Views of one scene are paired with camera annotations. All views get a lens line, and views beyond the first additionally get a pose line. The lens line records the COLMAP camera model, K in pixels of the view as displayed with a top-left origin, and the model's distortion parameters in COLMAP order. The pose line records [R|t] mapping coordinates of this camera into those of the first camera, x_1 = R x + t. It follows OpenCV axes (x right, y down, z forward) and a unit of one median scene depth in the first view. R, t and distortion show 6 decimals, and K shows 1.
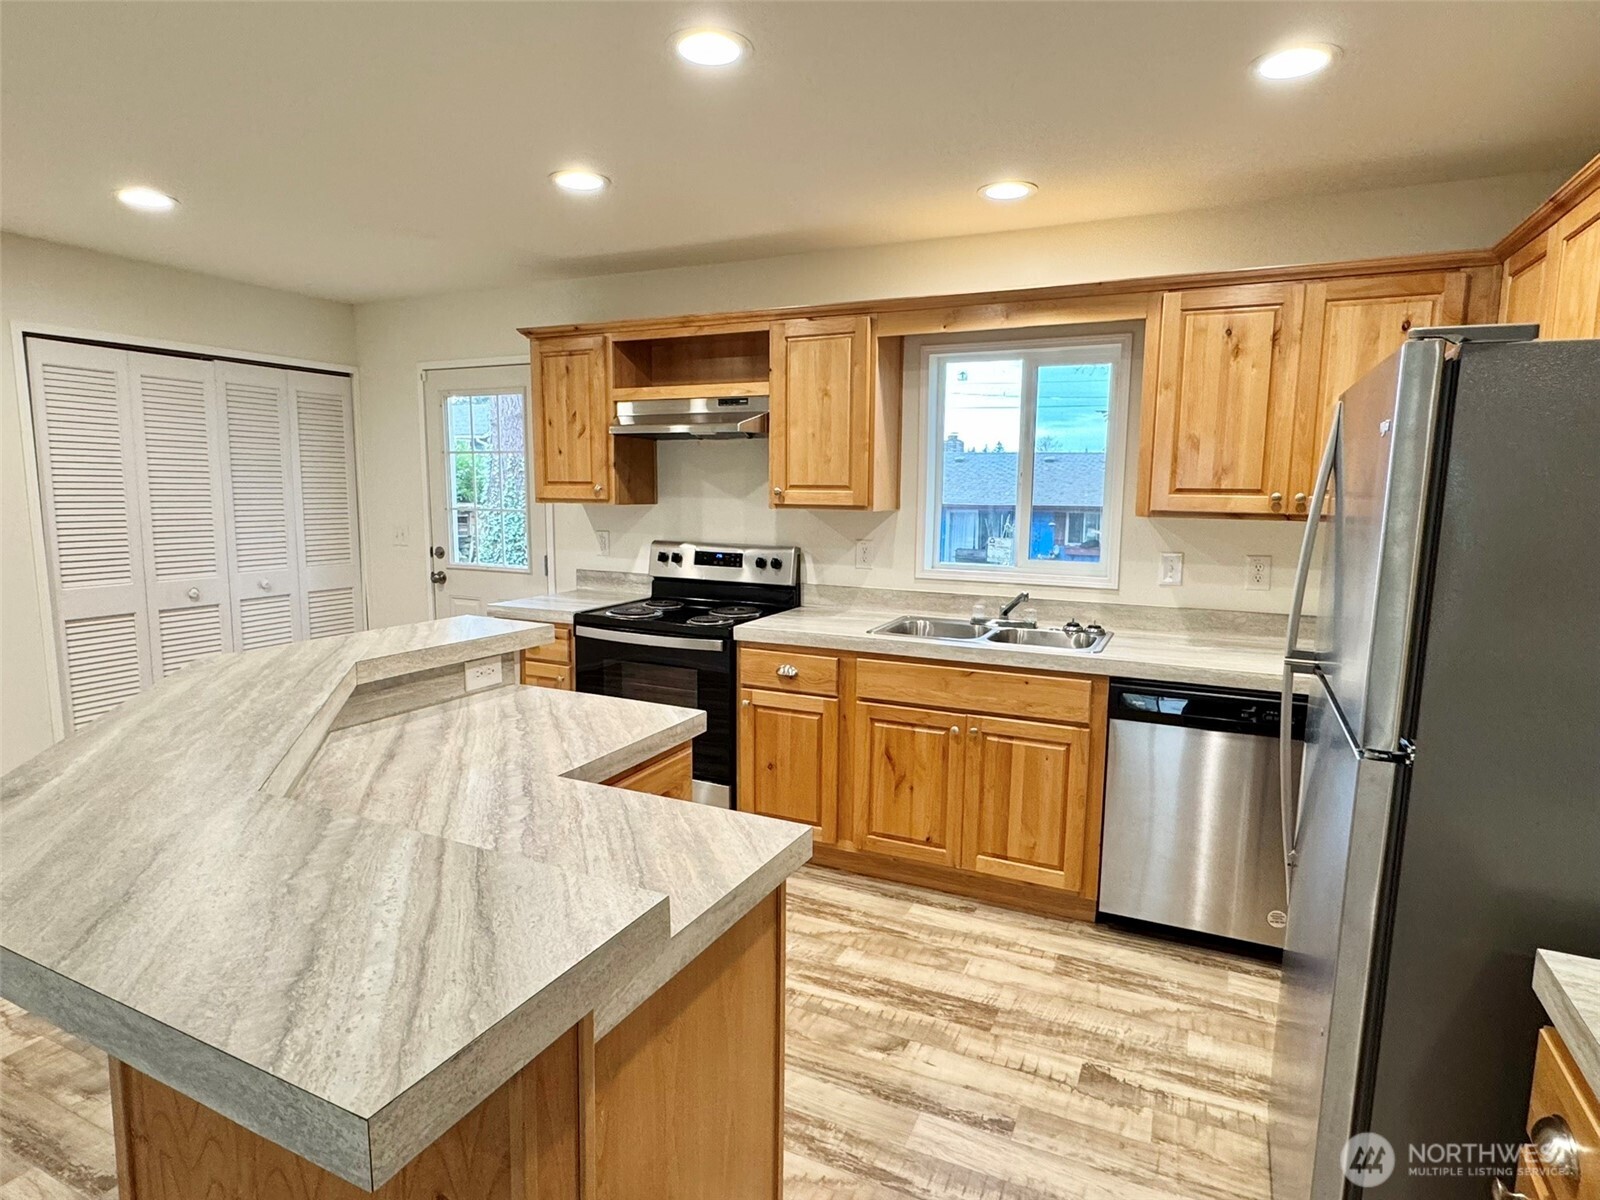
lens RADIAL K [[879.8, 0, 794.6], [0, 879.8, 600.4], [0, 0, 1]] dist [-0.006283, 0.000780]
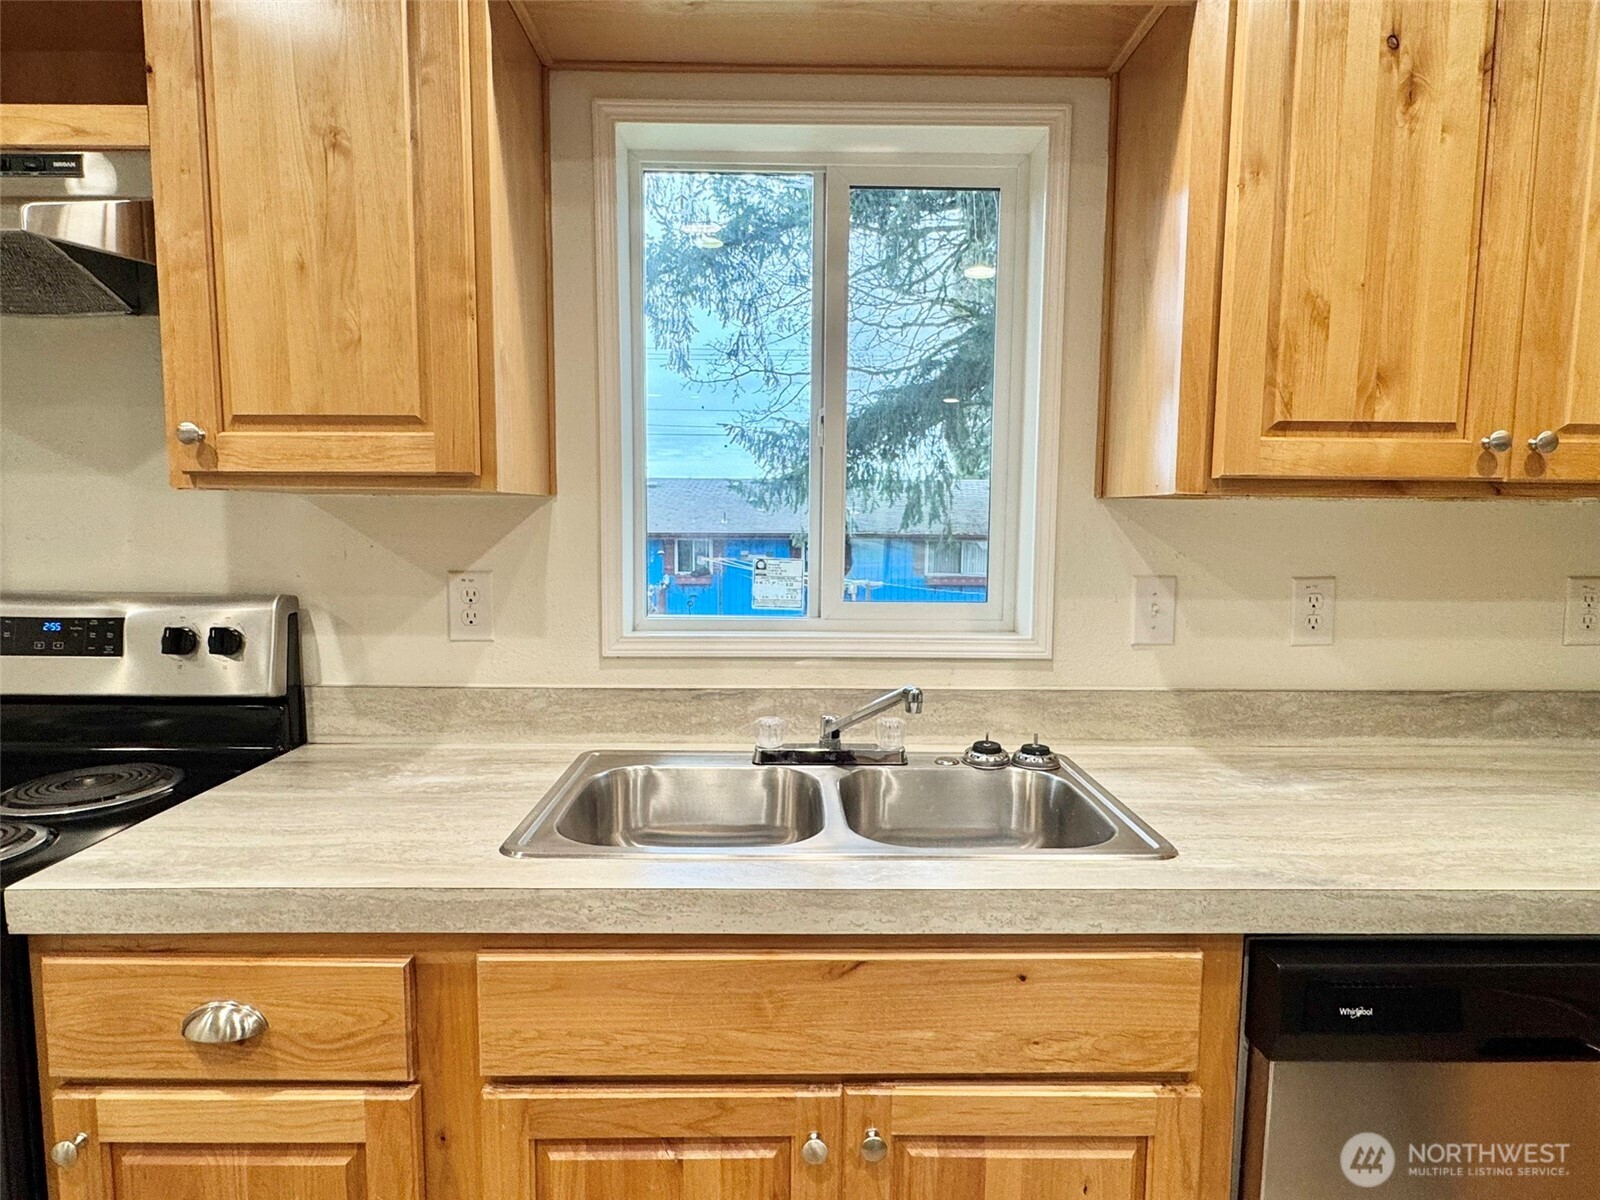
lens RADIAL K [[879.8, 0, 794.6], [0, 879.8, 600.4], [0, 0, 1]] dist [-0.006283, 0.000780]
pose [[0.897863, -0.043728, 0.438097, 0.039916], [0.059386, 0.997991, -0.022096, -0.041994], [-0.436251, 0.045856, 0.898656, 0.641490]]
